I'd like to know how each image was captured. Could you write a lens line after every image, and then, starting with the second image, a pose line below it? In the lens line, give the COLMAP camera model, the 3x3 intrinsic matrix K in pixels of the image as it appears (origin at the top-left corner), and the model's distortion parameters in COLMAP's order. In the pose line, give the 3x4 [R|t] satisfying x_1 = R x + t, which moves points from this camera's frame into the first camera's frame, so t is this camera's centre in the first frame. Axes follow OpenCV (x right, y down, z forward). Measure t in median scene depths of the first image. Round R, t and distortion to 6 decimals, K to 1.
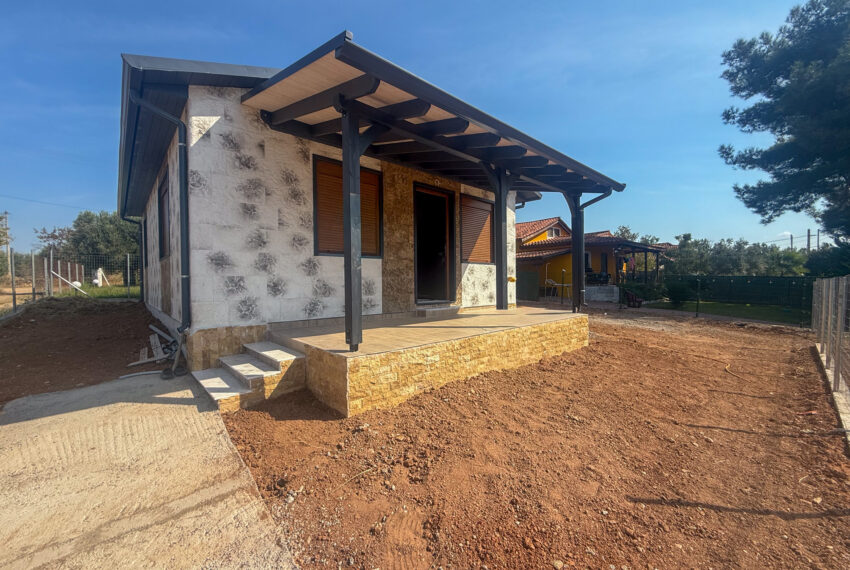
lens RADIAL K [[336.4, 0, 423.0], [0, 336.4, 286.7], [0, 0, 1]] dist [0.000013, 0.000106]
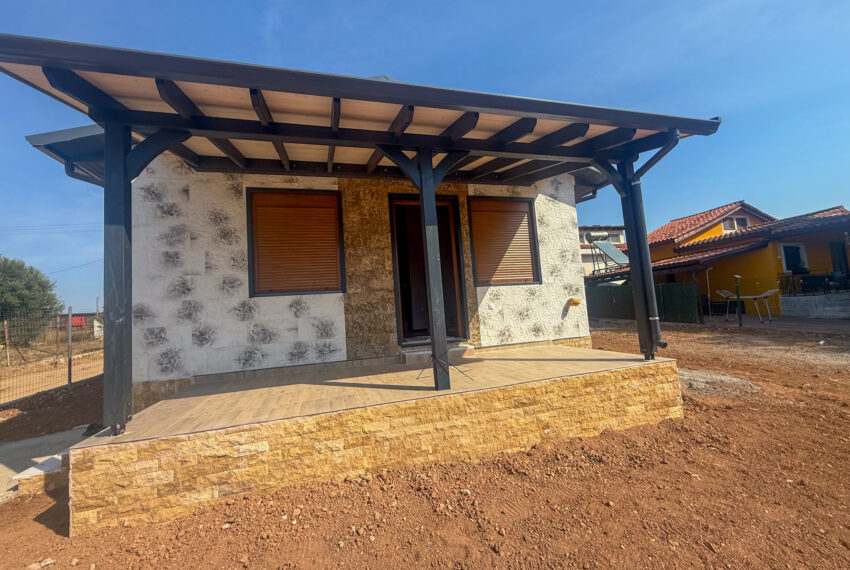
lens RADIAL K [[338.4, 0, 423.1], [0, 338.4, 285.7], [0, 0, 1]] dist [-0.001262, 0.000161]
pose [[0.898300, -0.089427, -0.430186, 0.397498], [0.056432, 0.994442, -0.088883, -0.015253], [0.435744, 0.055568, 0.898354, 0.327319]]
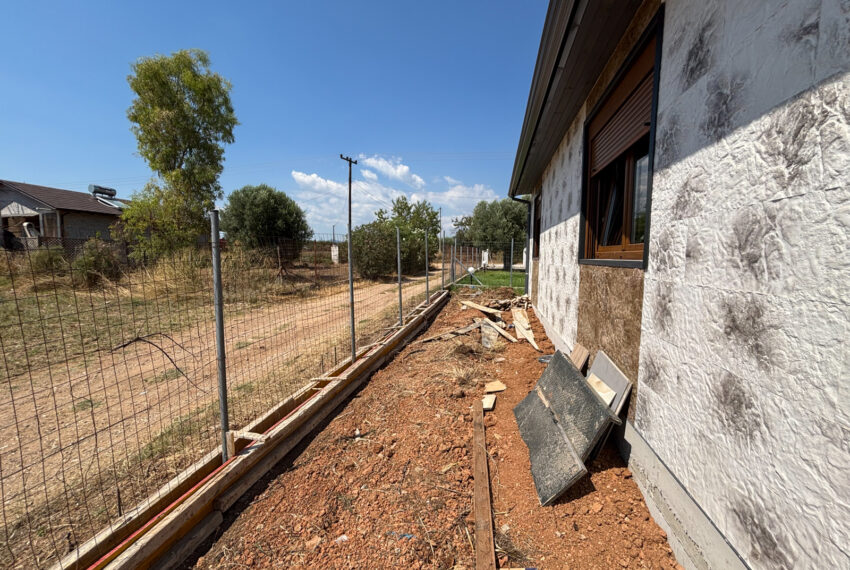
lens RADIAL K [[348.3, 0, 425.0], [0, 348.3, 285.0], [0, 0, 1]] dist [0.000545, -0.000007]
pose [[0.591520, 0.080533, -0.802258, -0.538826], [-0.030273, 0.996516, 0.077713, -0.085200], [0.805722, -0.021682, 0.591897, 0.534491]]
